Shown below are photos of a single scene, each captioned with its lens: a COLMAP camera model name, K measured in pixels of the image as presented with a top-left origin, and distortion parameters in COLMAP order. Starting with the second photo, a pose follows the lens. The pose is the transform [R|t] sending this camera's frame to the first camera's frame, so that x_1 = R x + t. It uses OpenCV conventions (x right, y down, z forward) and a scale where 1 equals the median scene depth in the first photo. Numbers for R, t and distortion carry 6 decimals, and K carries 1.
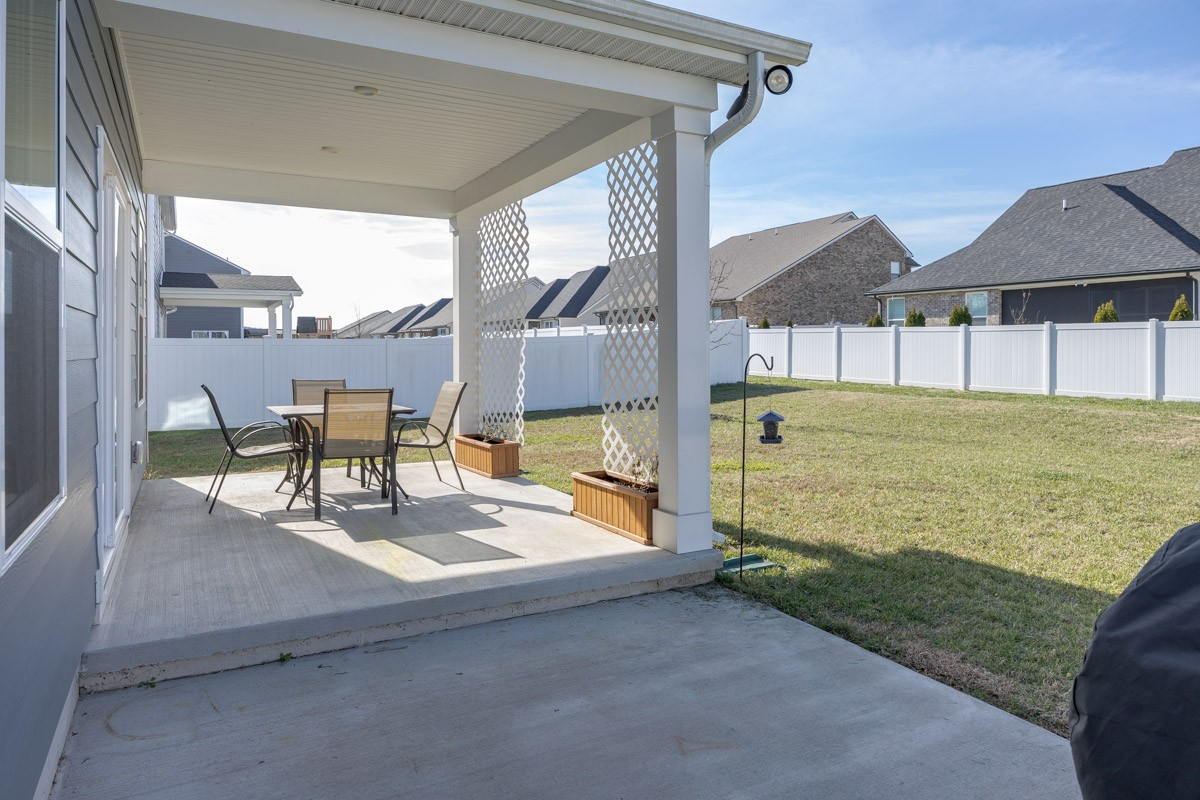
lens RADIAL K [[756.1, 0, 596.1], [0, 756.1, 373.6], [0, 0, 1]] dist [-0.002975, 0.002278]
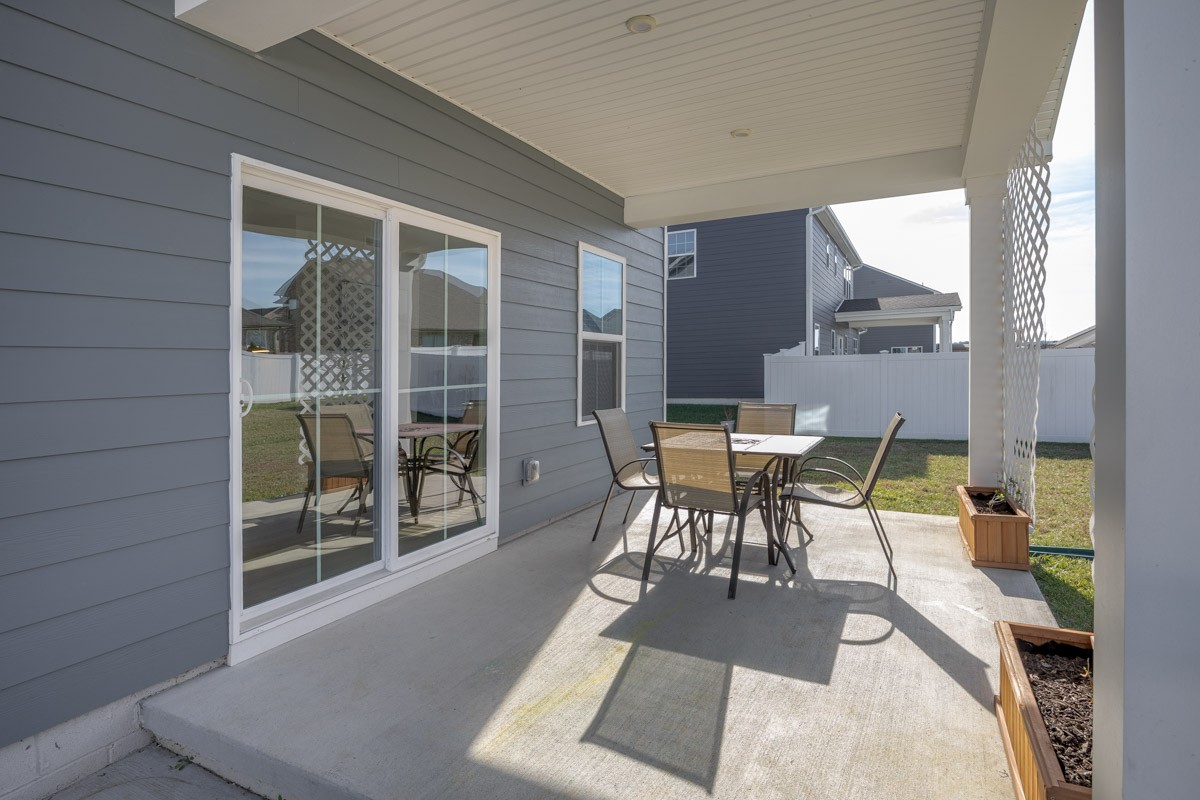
lens RADIAL K [[634.5, 0, 603.5], [0, 634.5, 358.2], [0, 0, 1]] dist [-0.005736, -0.000960]
pose [[0.579058, -0.004015, -0.815277, 0.031902], [-0.027184, 0.999337, -0.024228, -0.005608], [0.814833, 0.036192, 0.578565, 0.105765]]
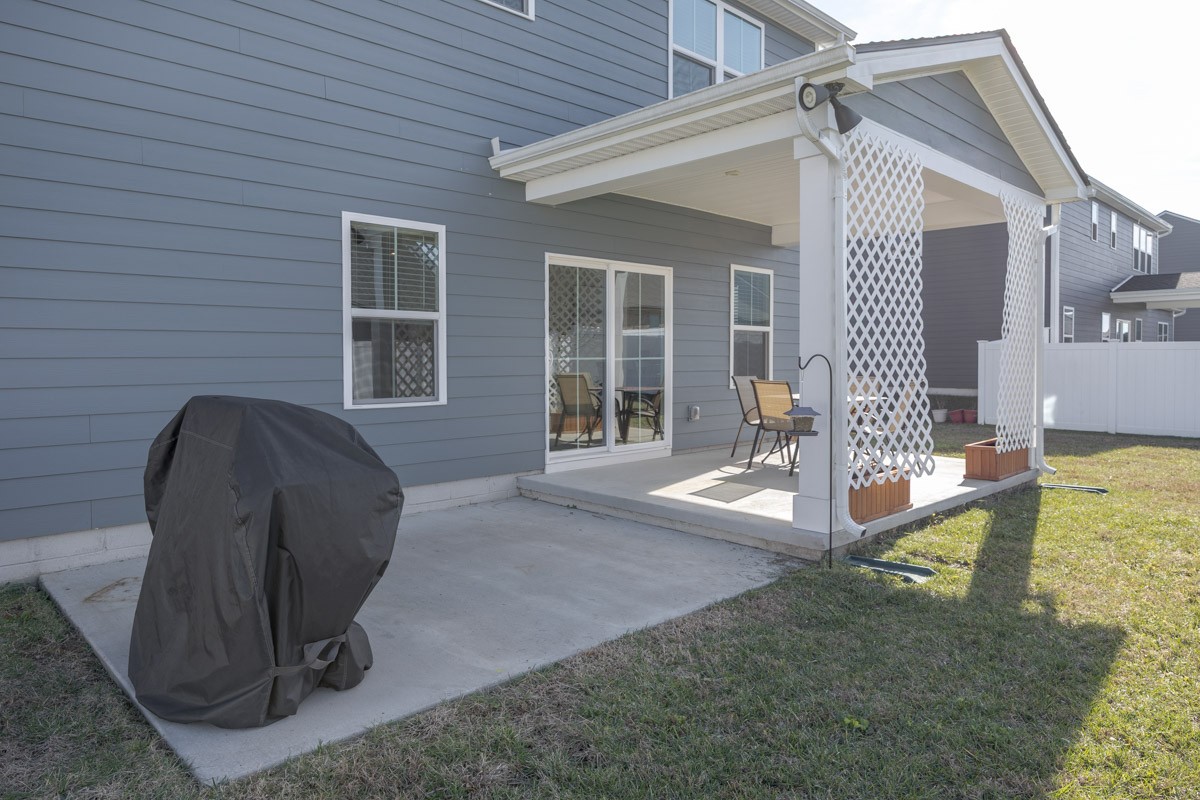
lens RADIAL K [[756.1, 0, 596.1], [0, 756.1, 373.6], [0, 0, 1]] dist [-0.002975, 0.002278]
pose [[0.274078, 0.024258, -0.961402, 0.175068], [-0.031972, 0.999359, 0.016102, -0.000166], [0.961176, 0.026325, 0.274678, 0.061651]]
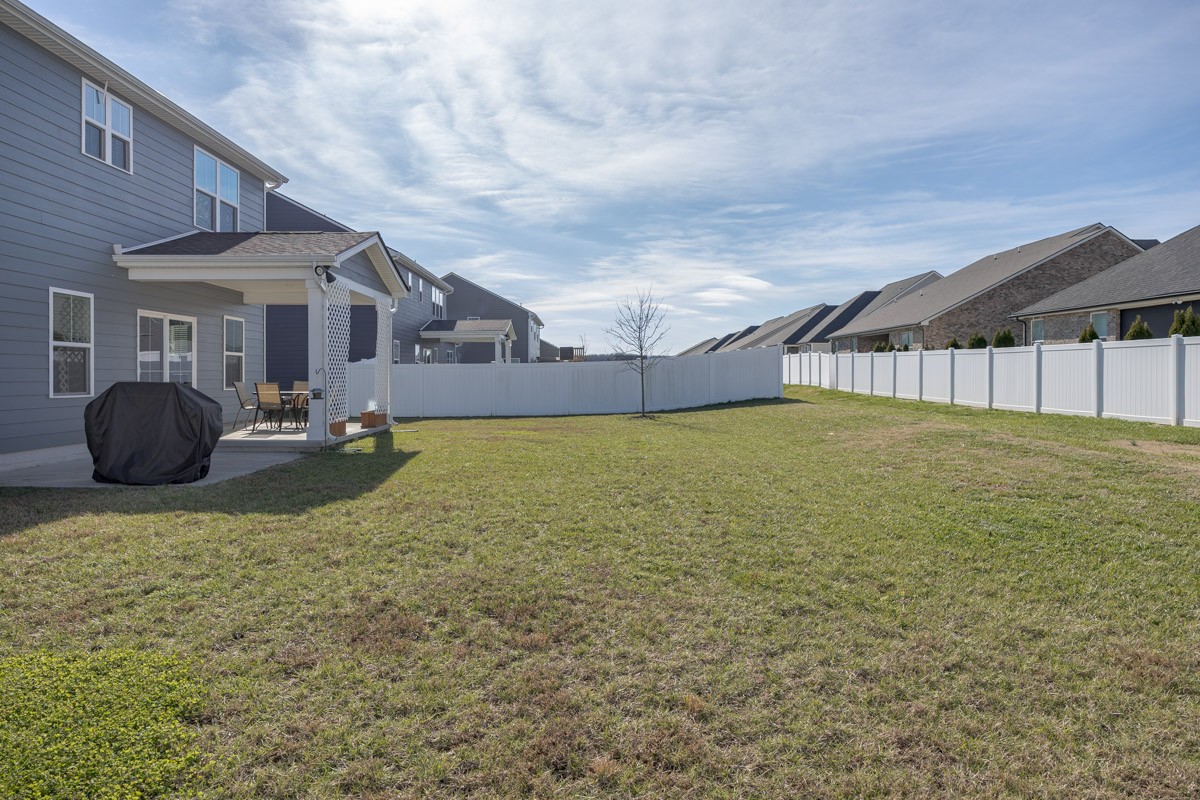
lens RADIAL K [[756.1, 0, 596.1], [0, 756.1, 373.6], [0, 0, 1]] dist [-0.002975, 0.002278]
pose [[0.892323, -0.000364, -0.451396, 0.358215], [-0.014876, 0.999433, -0.030213, 0.010302], [0.451151, 0.033675, 0.891812, -0.154589]]
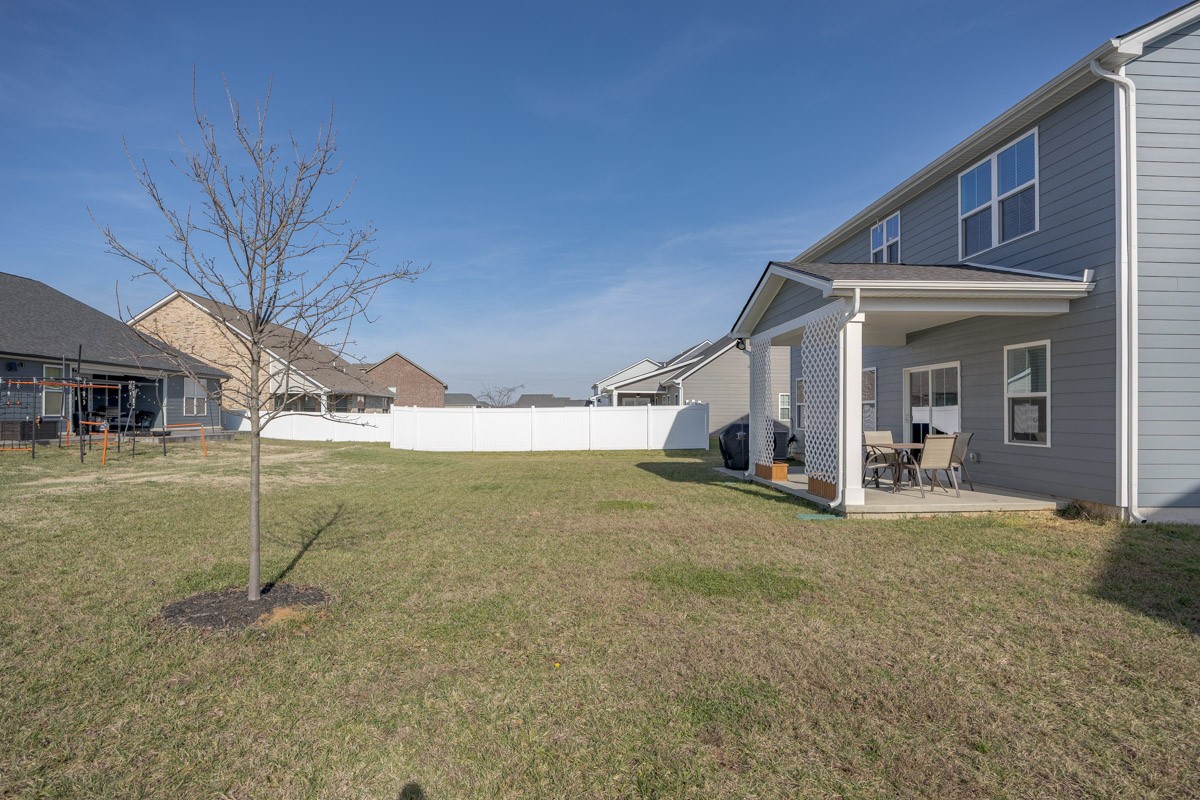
lens RADIAL K [[582.2, 0, 600.9], [0, 582.2, 414.7], [0, 0, 1]] dist [-0.000201, -0.000023]
pose [[-0.909915, 0.004307, 0.414773, -0.051438], [0.018429, 0.999378, 0.030053, -0.019705], [-0.414386, 0.034990, -0.909428, 0.583192]]
